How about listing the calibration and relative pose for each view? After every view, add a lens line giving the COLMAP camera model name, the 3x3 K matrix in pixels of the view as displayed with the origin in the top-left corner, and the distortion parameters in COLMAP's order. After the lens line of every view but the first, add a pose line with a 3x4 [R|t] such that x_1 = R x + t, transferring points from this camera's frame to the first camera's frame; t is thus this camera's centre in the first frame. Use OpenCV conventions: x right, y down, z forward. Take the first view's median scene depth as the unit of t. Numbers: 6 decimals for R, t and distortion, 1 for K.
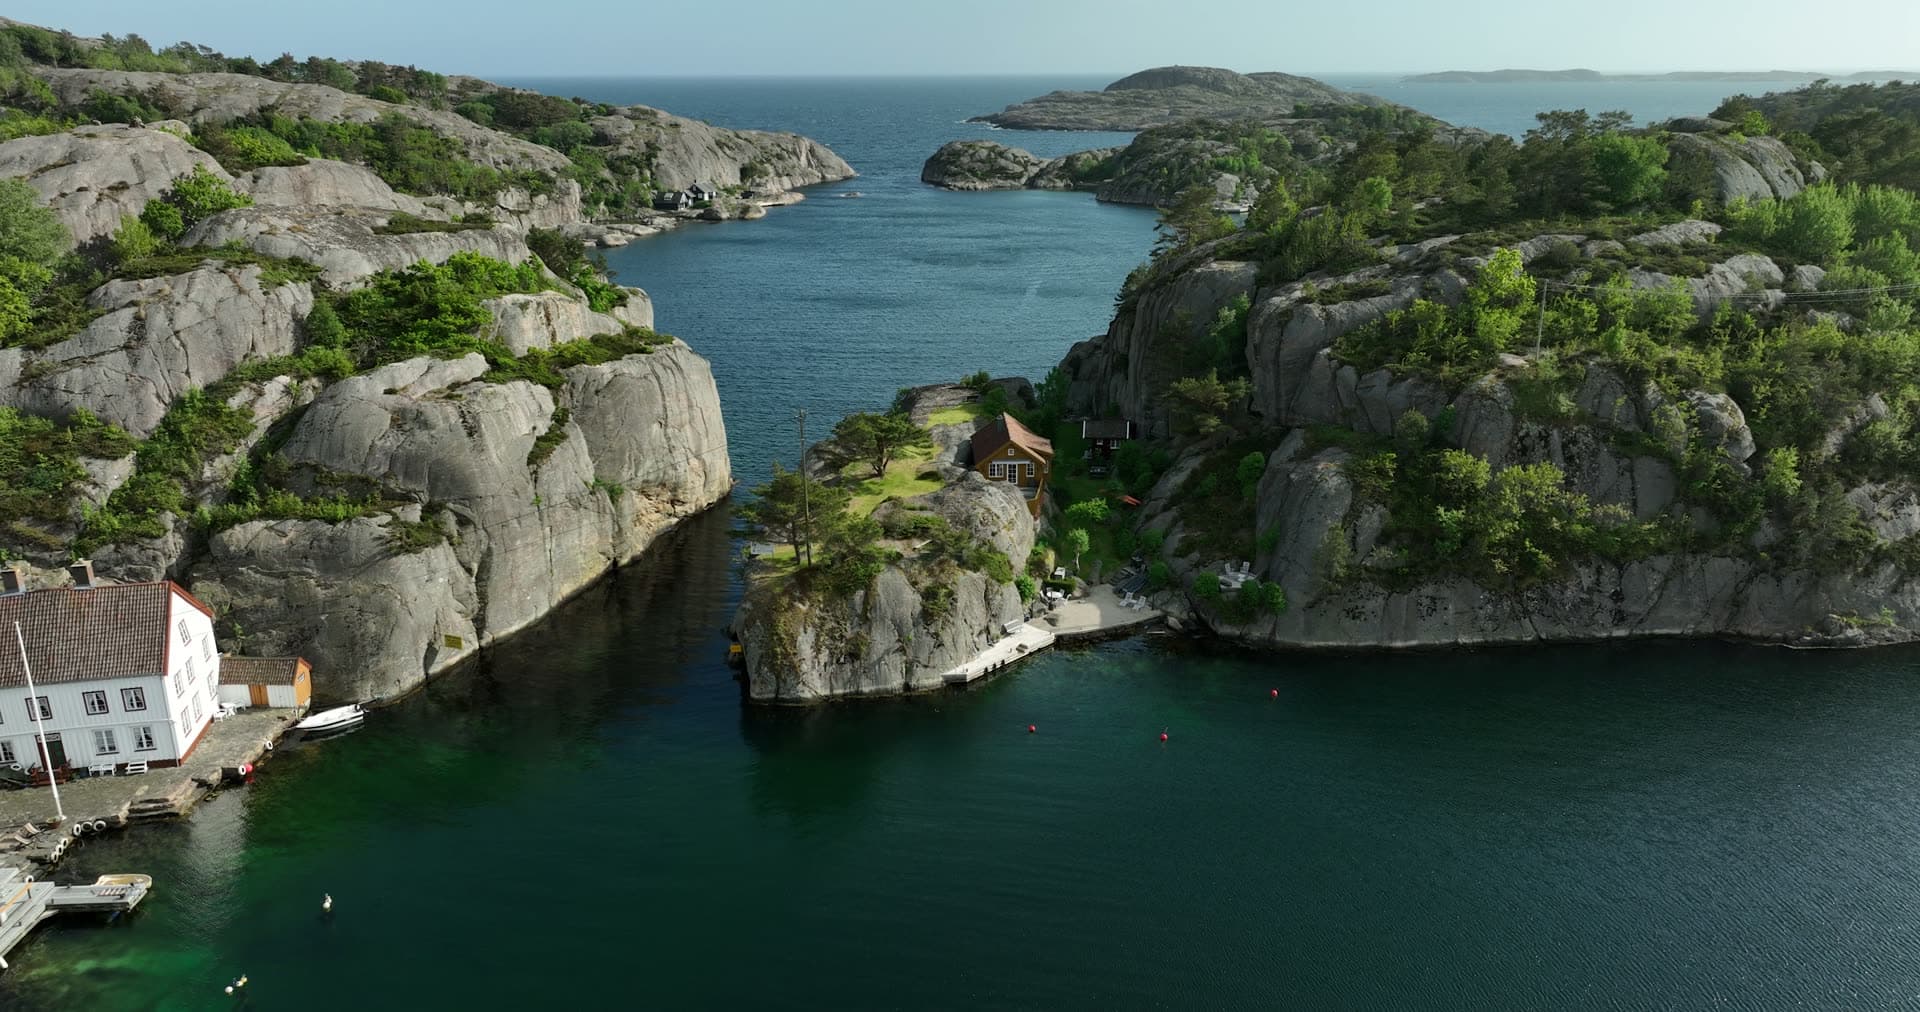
lens RADIAL K [[1344.0, 0, 960.0], [0, 1344.0, 506.0], [0, 0, 1]] dist [0.000300, 0.013125]
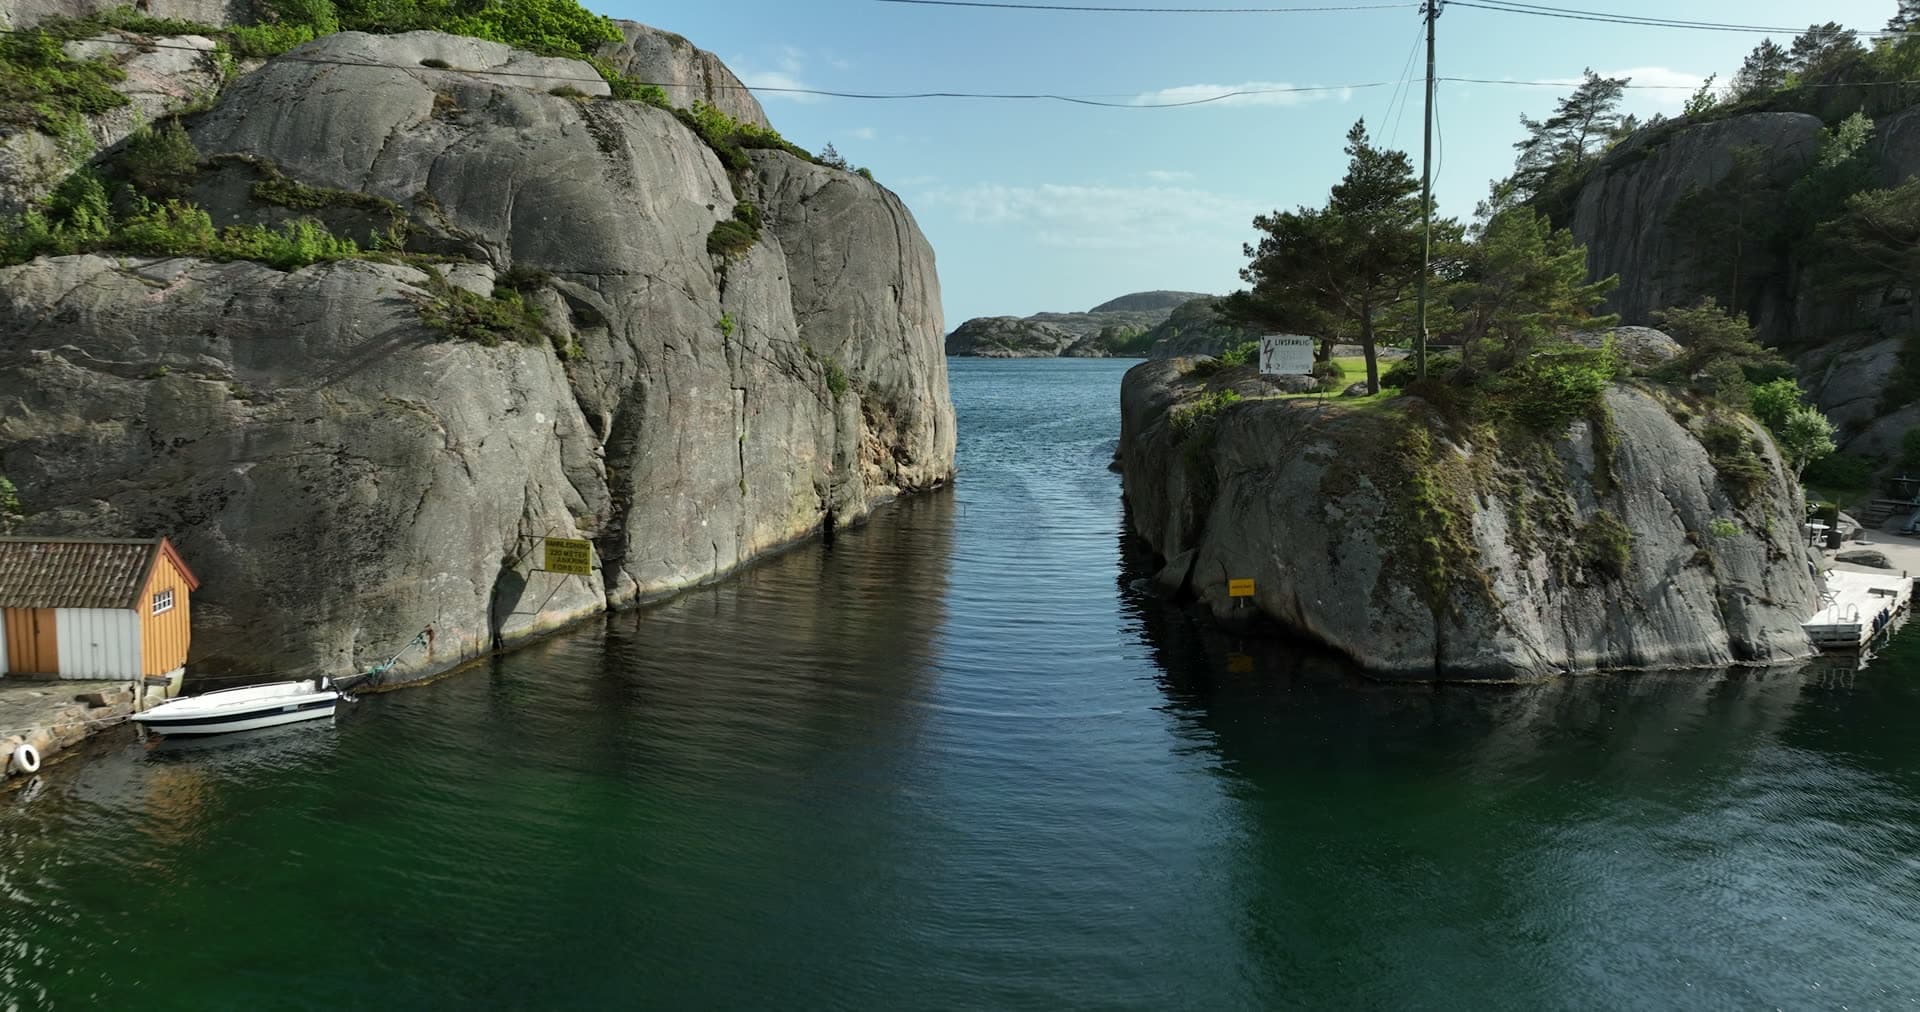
lens RADIAL K [[1344.0, 0, 960.0], [0, 1344.0, 506.0], [0, 0, 1]] dist [0.000300, 0.013125]
pose [[0.999297, 0.001532, 0.037454, -0.275466], [0.005418, 0.982767, -0.184768, 0.161121], [-0.037091, 0.184841, 0.982068, 0.600903]]
